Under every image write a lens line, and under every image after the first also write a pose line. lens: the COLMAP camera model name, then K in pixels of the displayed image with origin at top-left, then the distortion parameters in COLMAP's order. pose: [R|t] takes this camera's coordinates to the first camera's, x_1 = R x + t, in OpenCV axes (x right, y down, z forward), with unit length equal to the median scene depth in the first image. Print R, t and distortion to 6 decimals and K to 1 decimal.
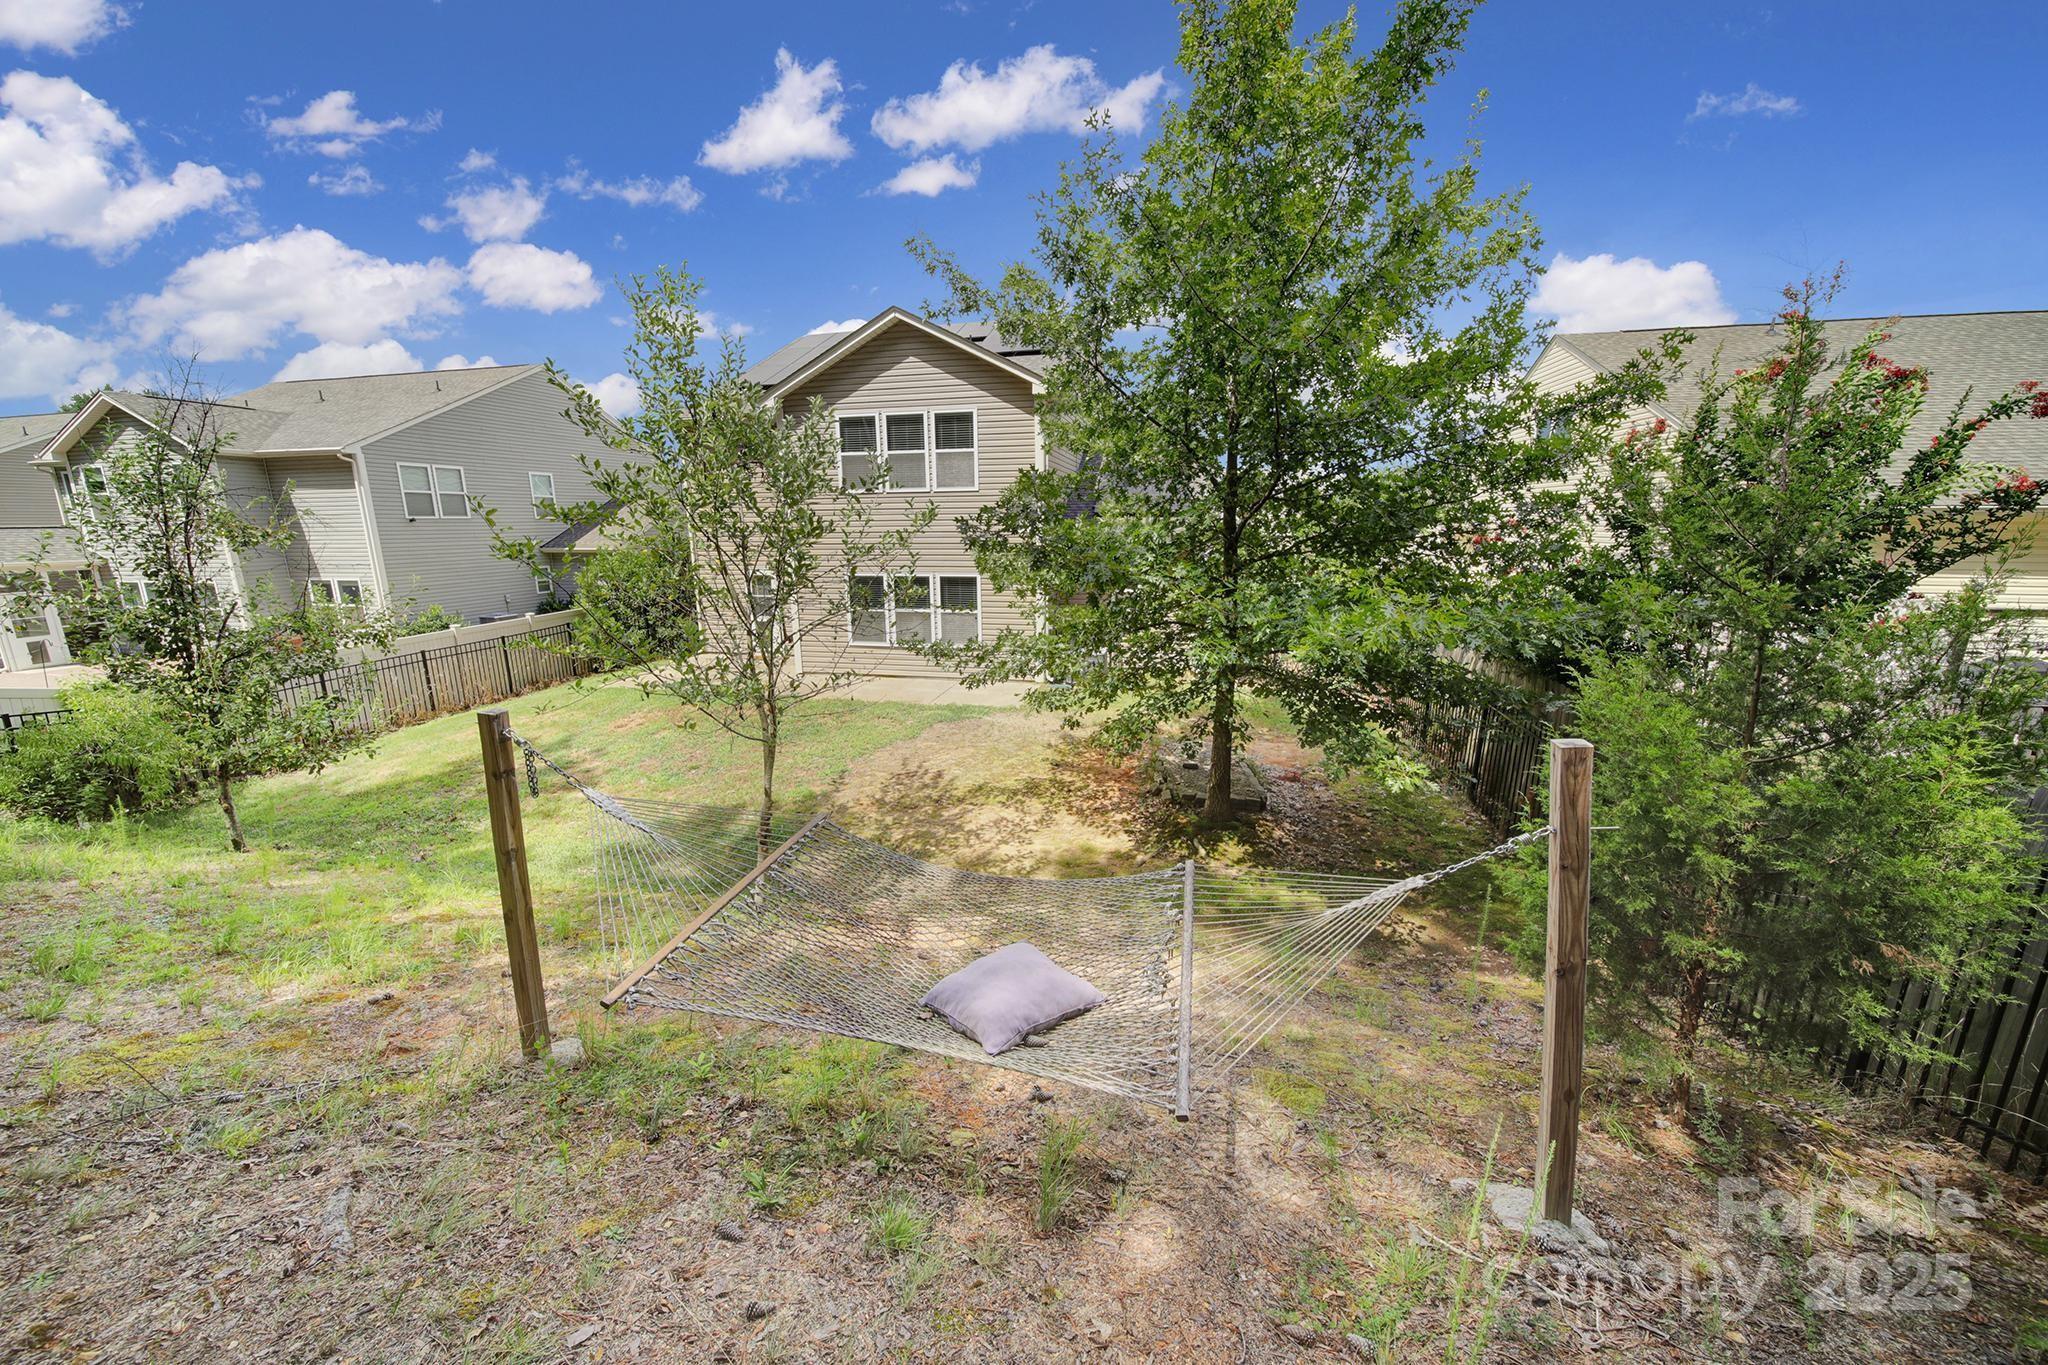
lens RADIAL K [[716.3, 0, 1019.7], [0, 716.3, 673.7], [0, 0, 1]] dist [0.000018, -0.000417]
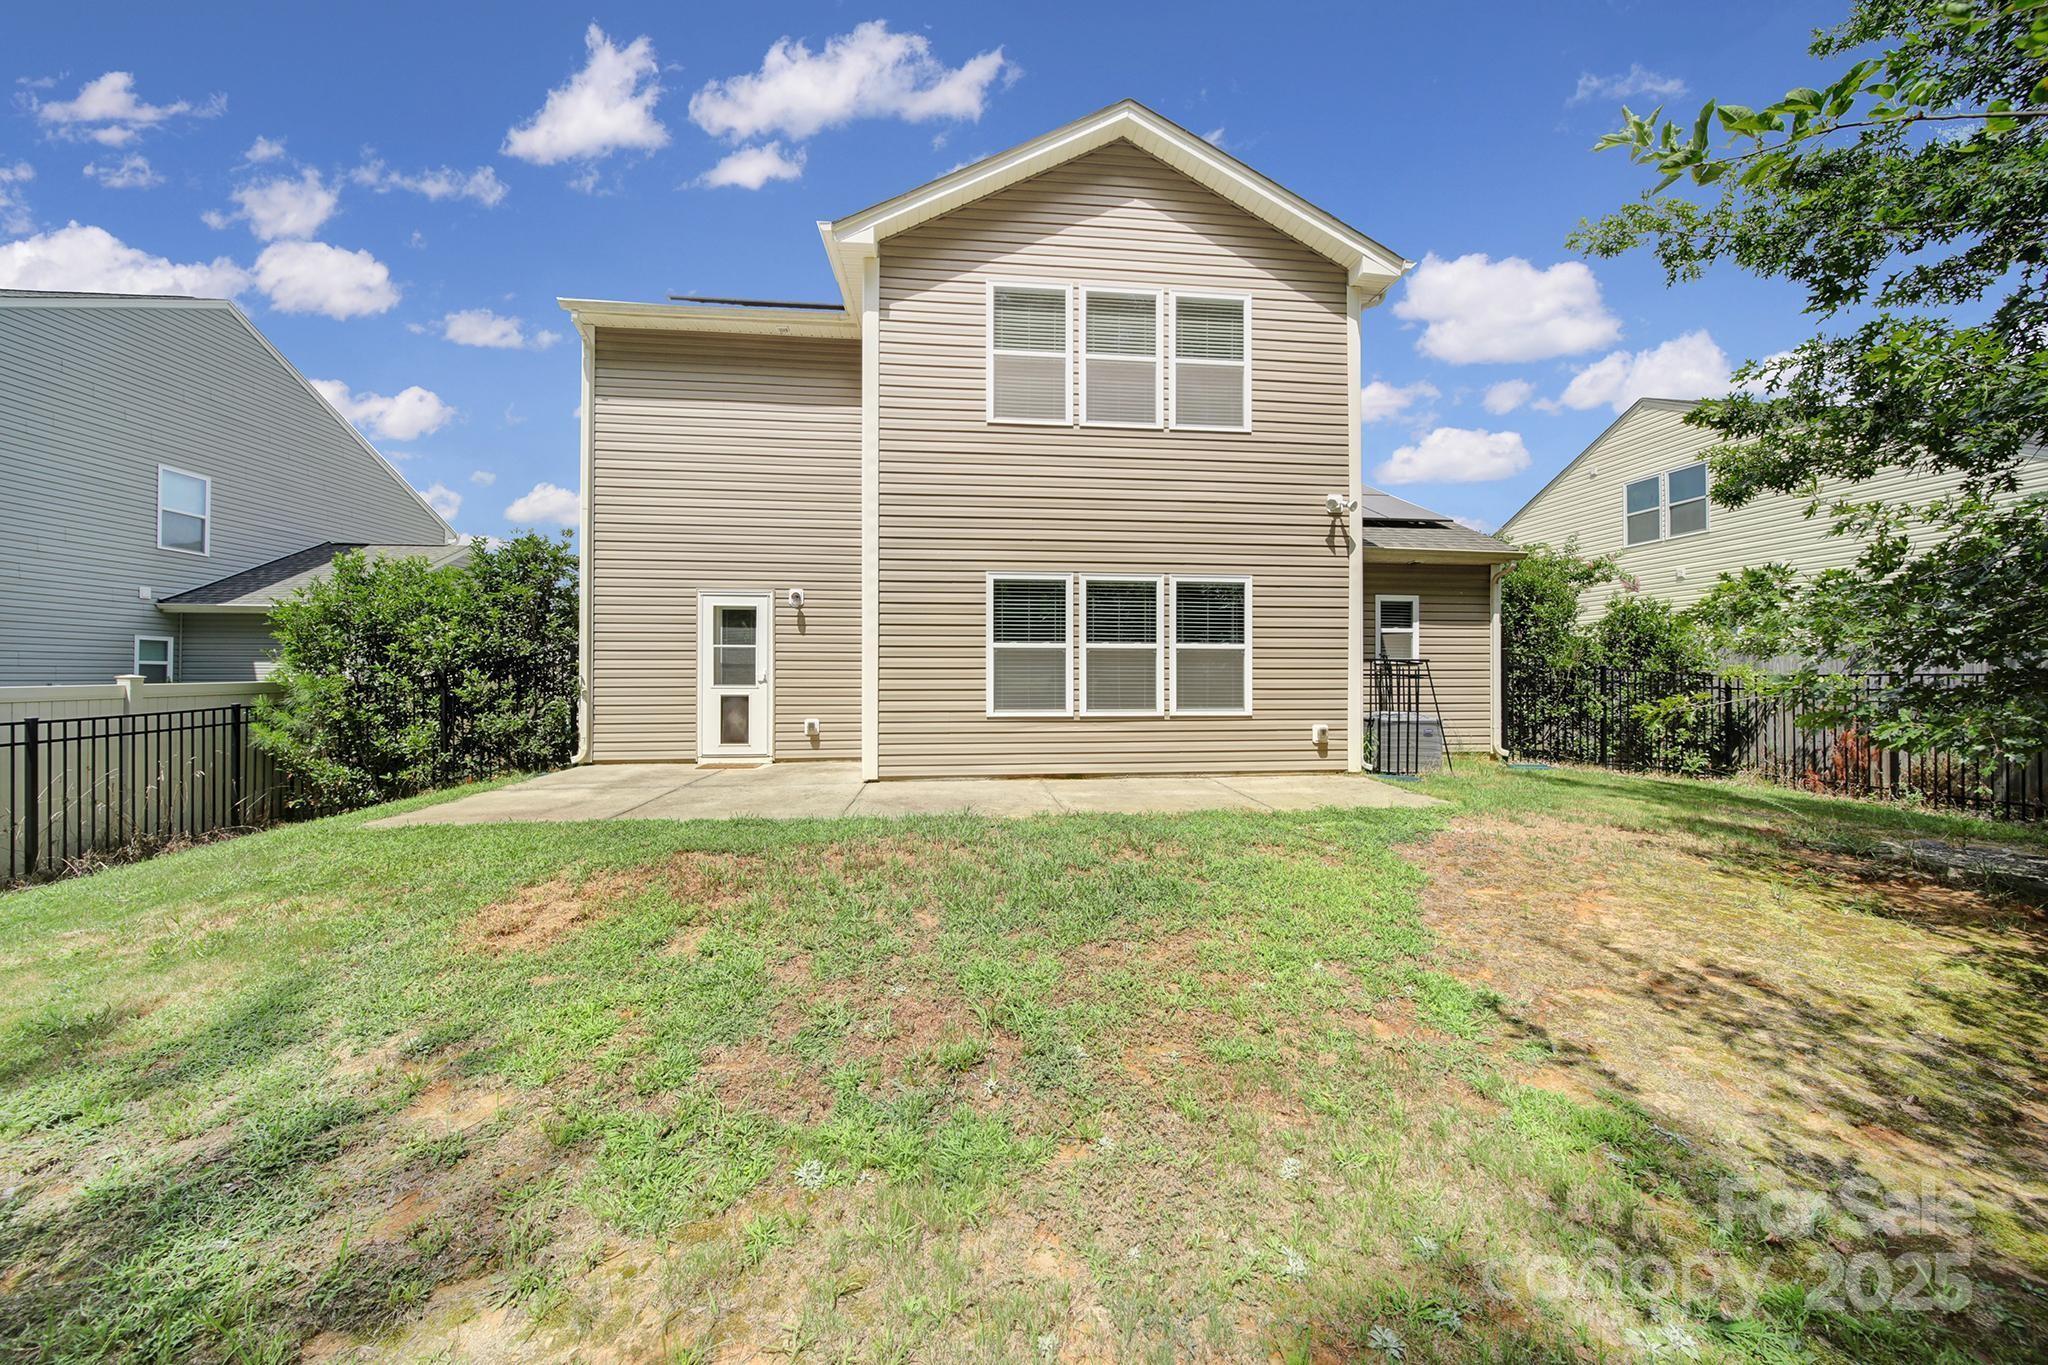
lens RADIAL K [[716.3, 0, 1019.7], [0, 716.3, 673.7], [0, 0, 1]] dist [0.000018, -0.000417]
pose [[0.948787, 0.011944, 0.315691, -0.415227], [0.057115, 0.976333, -0.208595, 0.039636], [-0.310711, 0.215943, 0.925650, 0.580176]]
